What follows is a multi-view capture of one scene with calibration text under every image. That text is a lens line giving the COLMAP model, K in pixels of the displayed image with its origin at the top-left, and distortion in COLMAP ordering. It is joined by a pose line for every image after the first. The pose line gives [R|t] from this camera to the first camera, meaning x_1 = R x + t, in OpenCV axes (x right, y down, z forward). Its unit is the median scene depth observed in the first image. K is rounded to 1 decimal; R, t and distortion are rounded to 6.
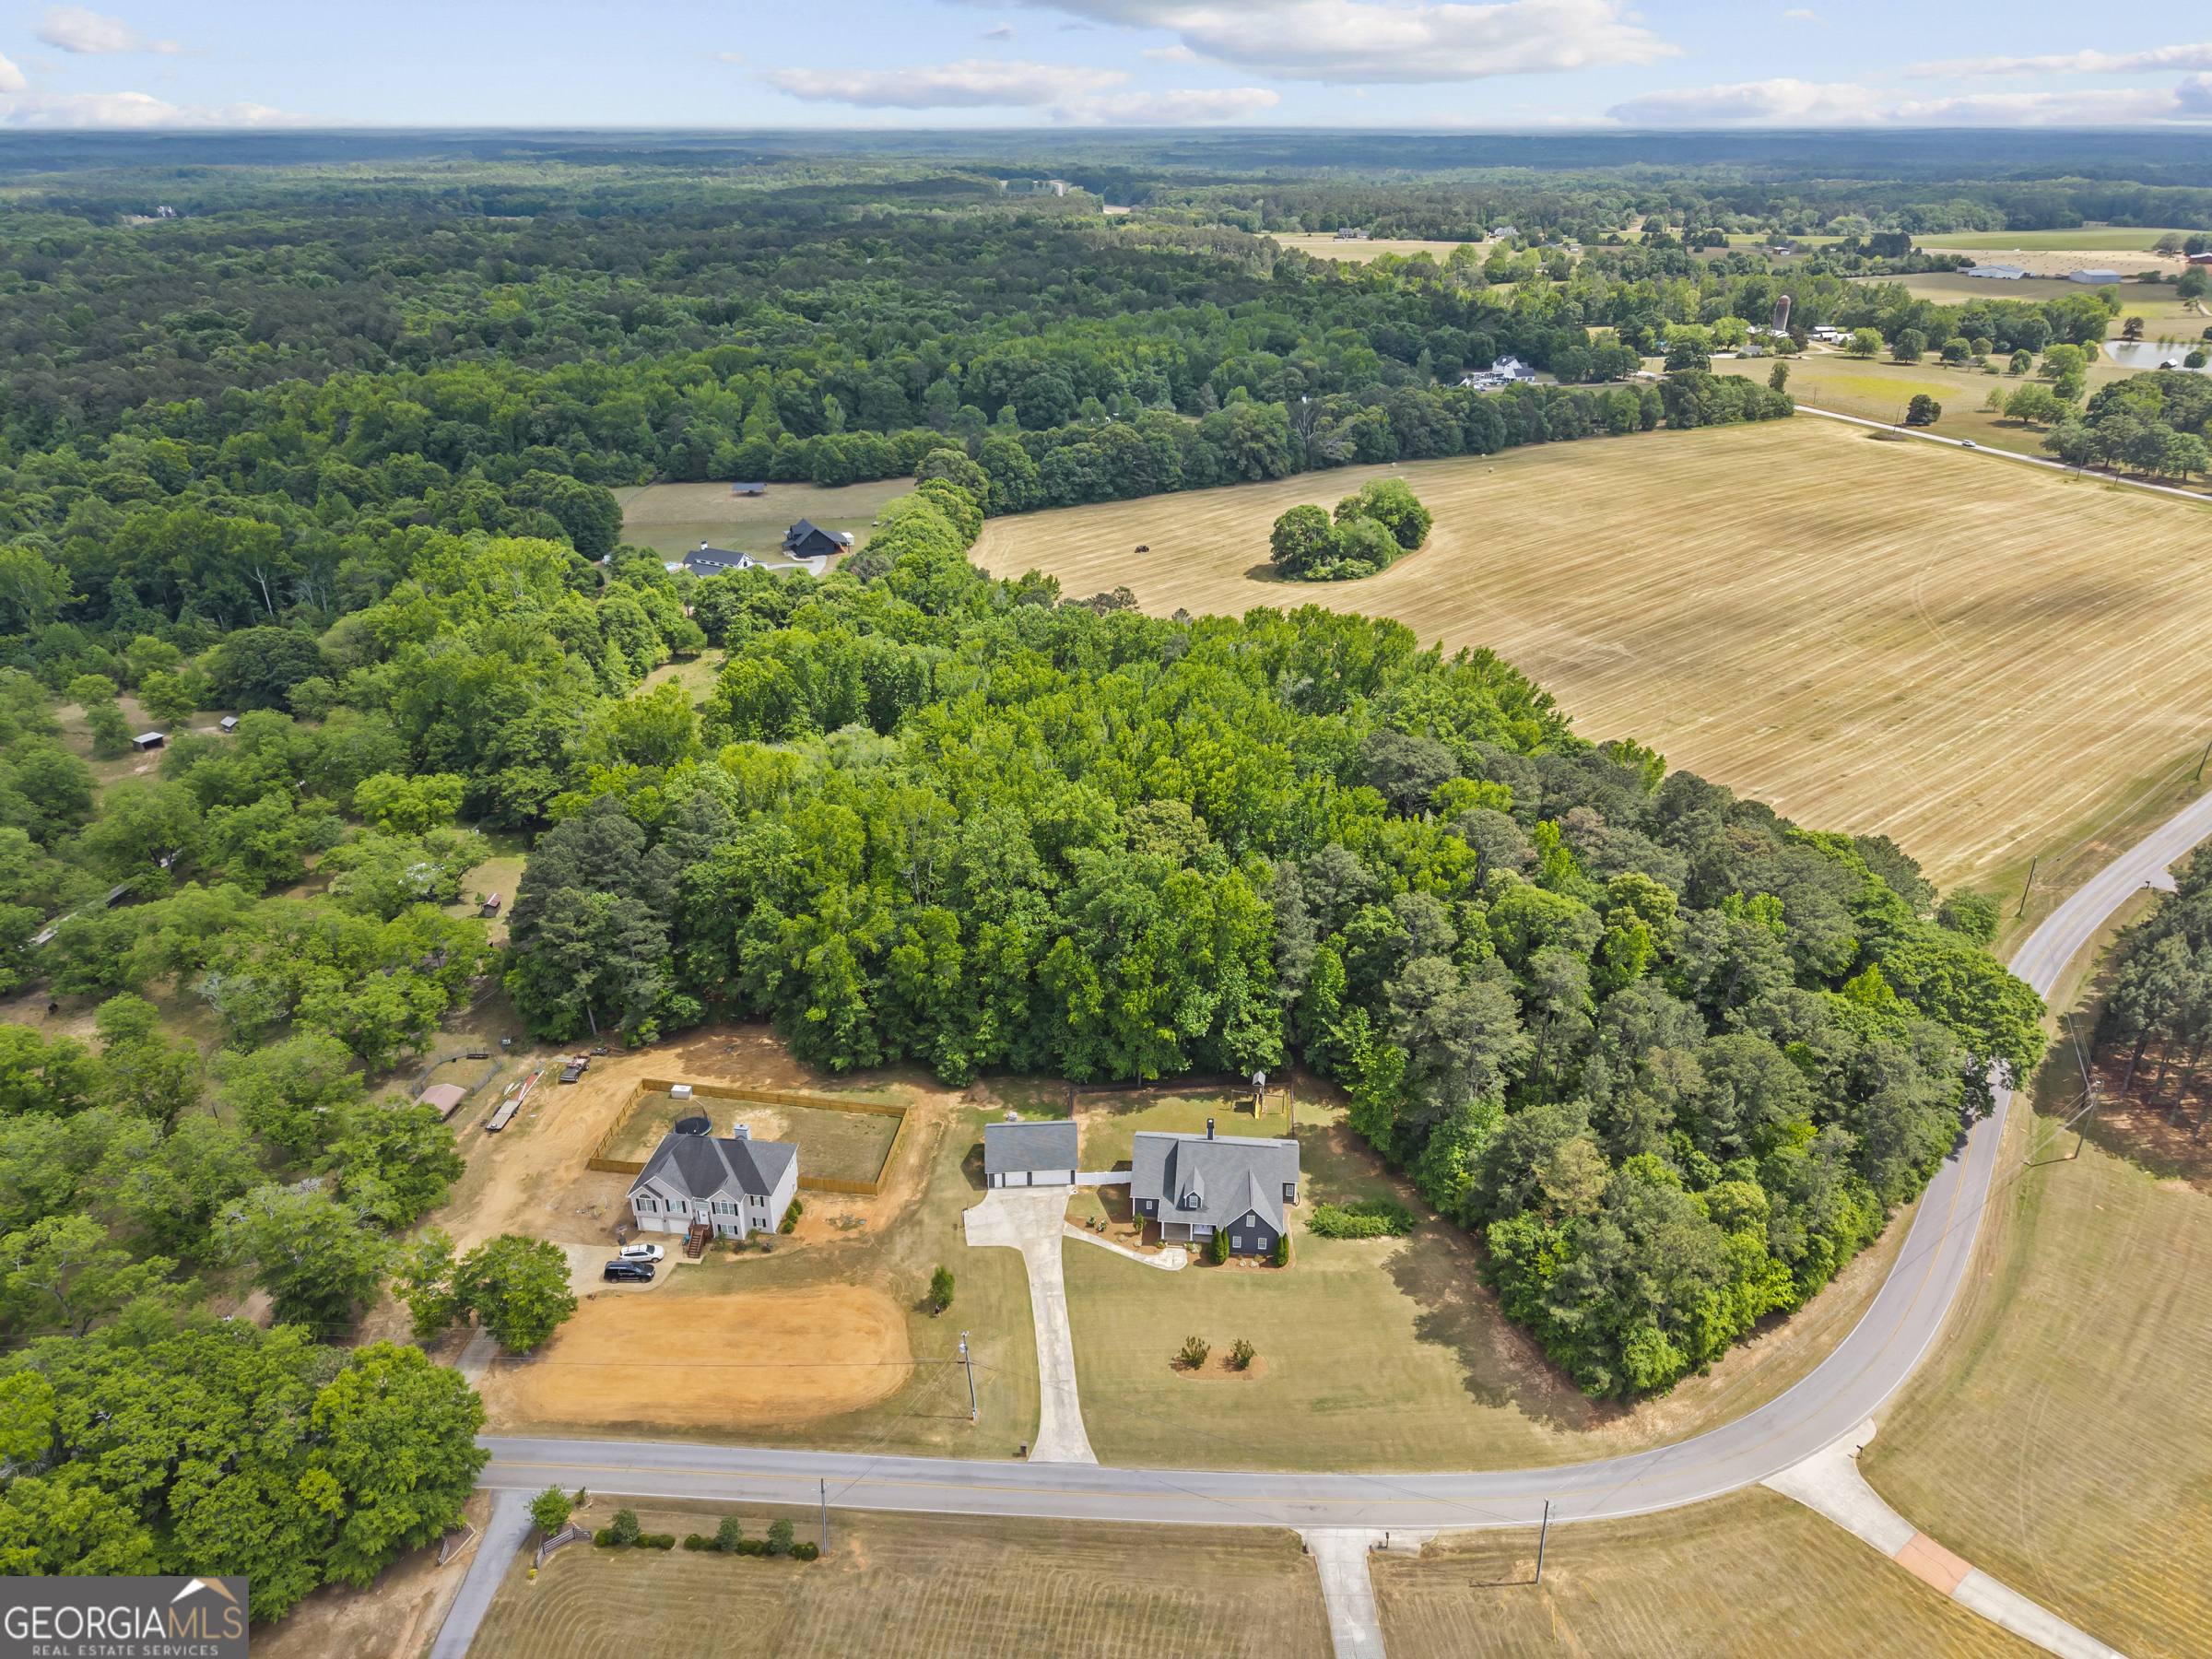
lens RADIAL K [[1496.0, 0, 1090.8], [0, 1496.0, 818.5], [0, 0, 1]] dist [0.006385, -0.007201]
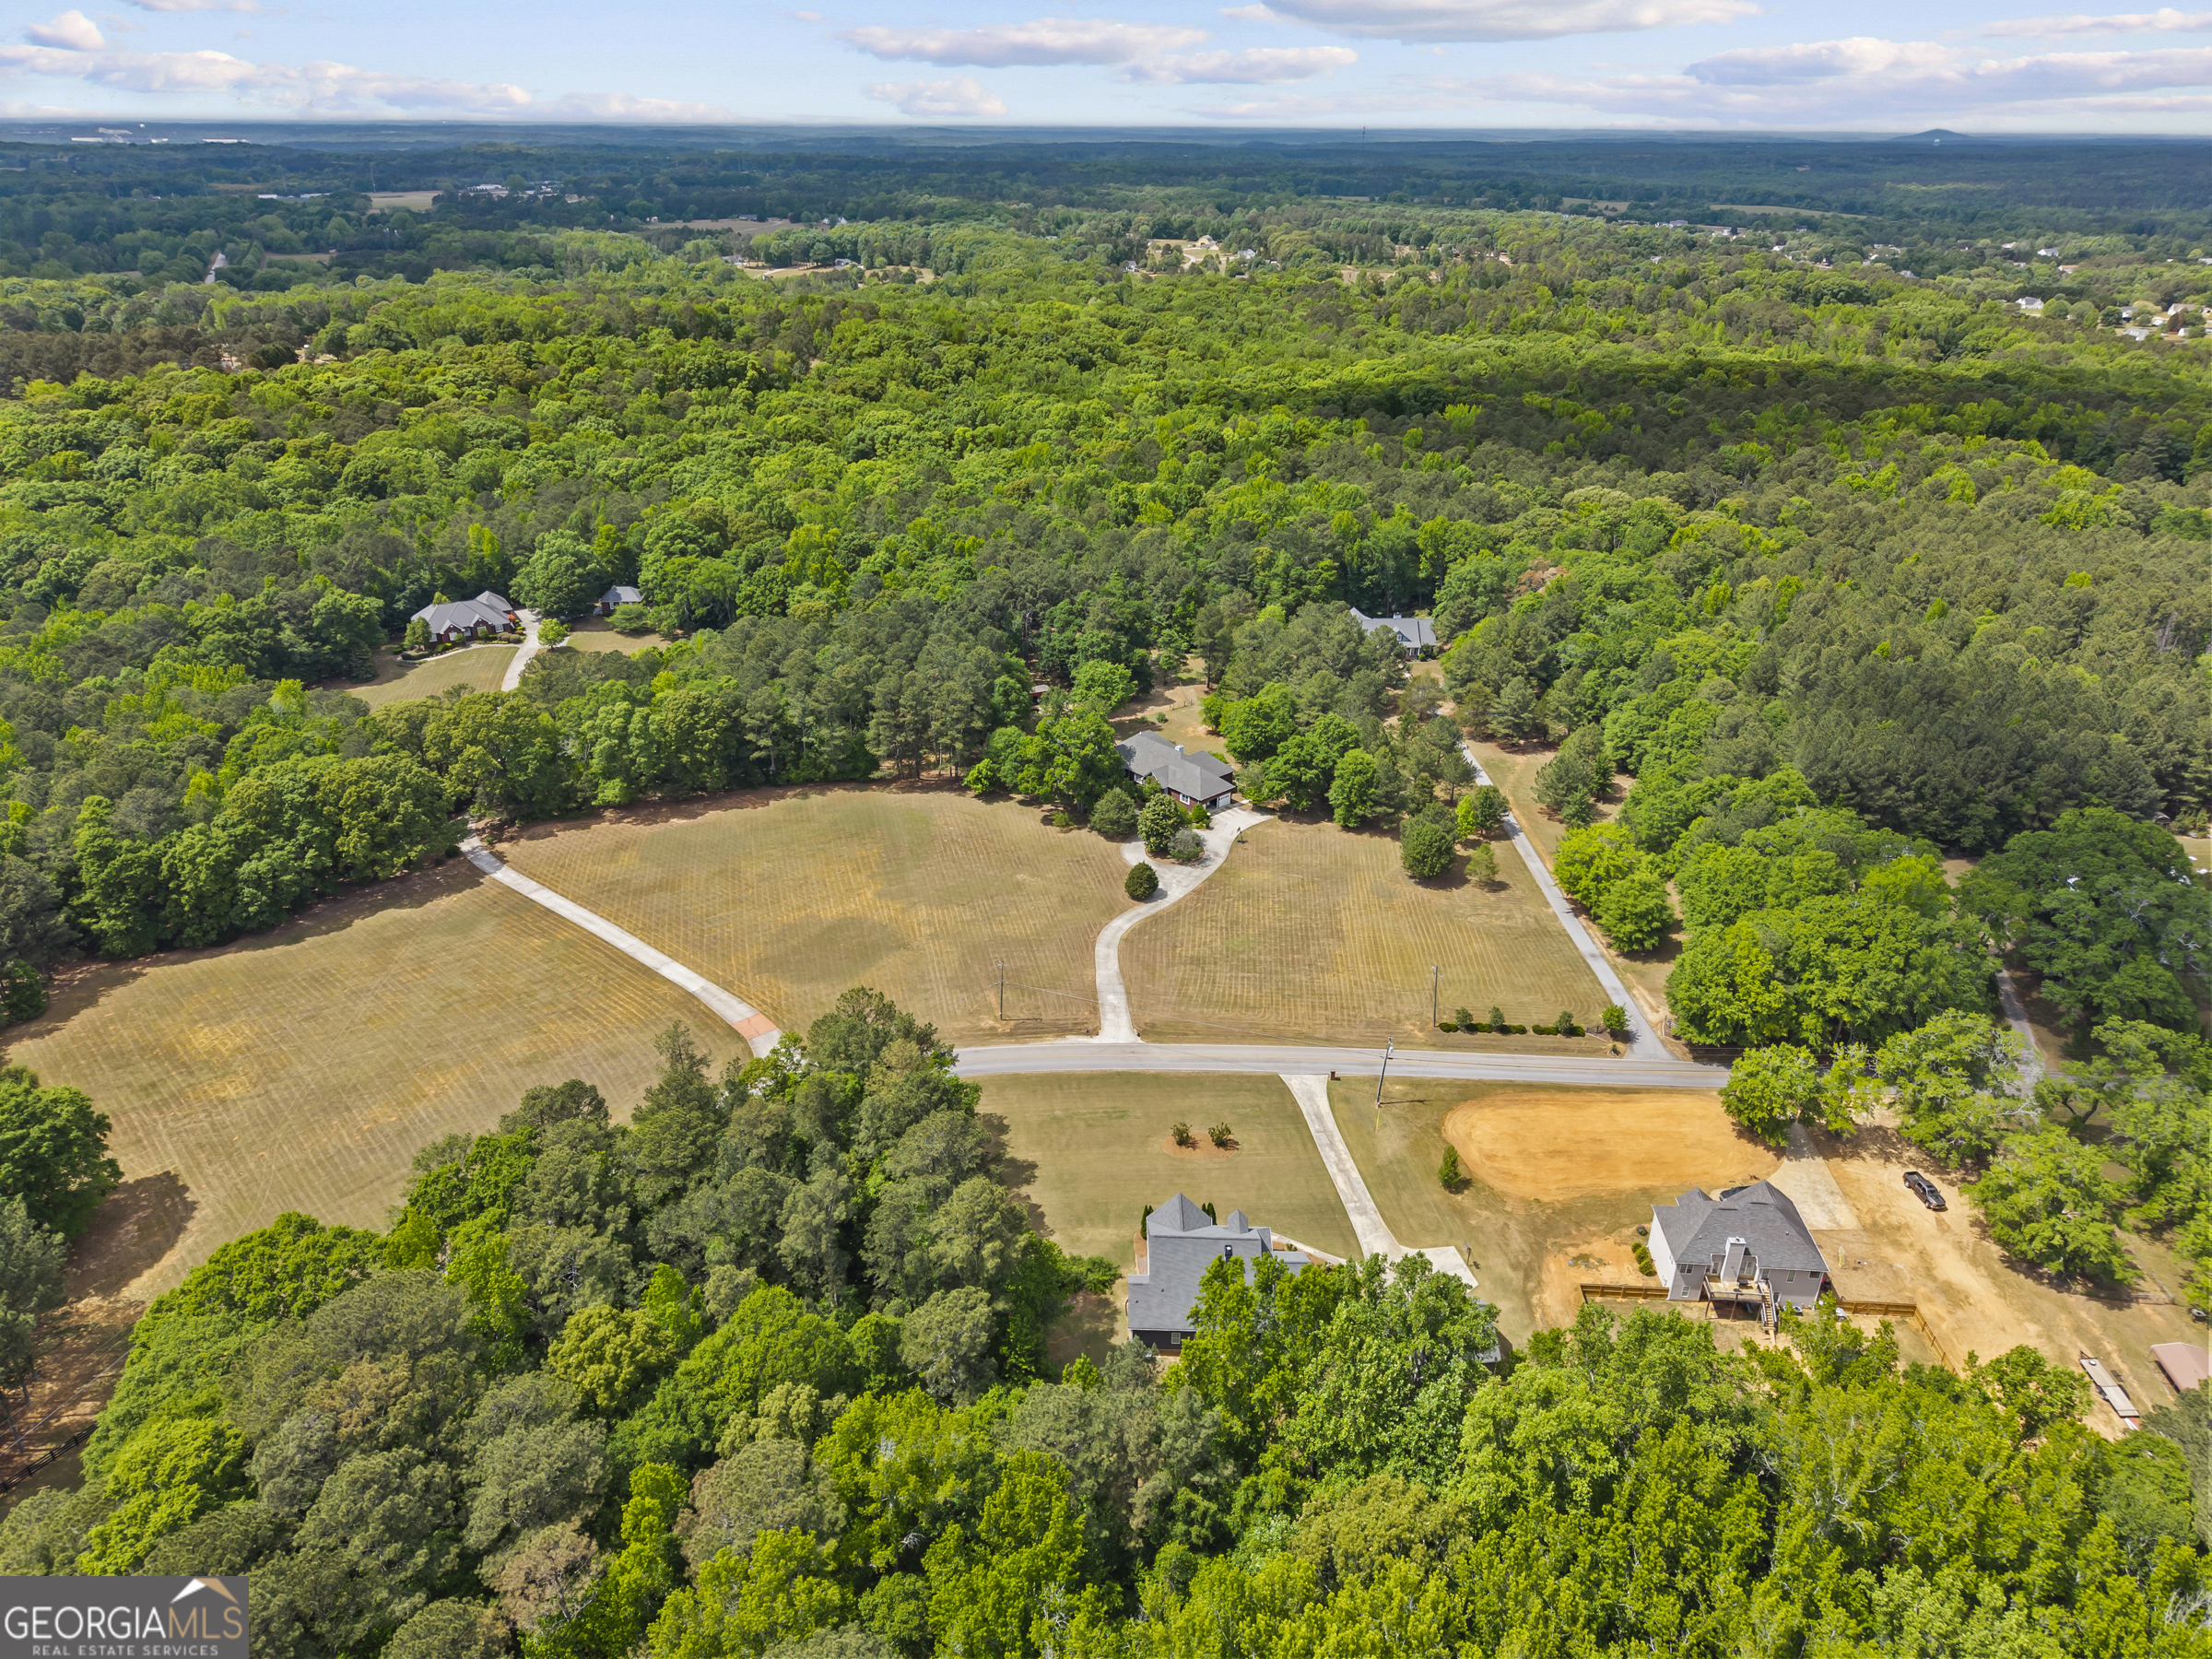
lens RADIAL K [[1470.4, 0, 1106.0], [0, 1470.4, 829.5], [0, 0, 1]] dist [0.078465, -0.000831]
pose [[-0.997415, 0.031397, -0.064641, 0.260998], [-0.030806, 0.625868, 0.779321, -0.835219], [0.064925, 0.779297, -0.623282, 1.731493]]
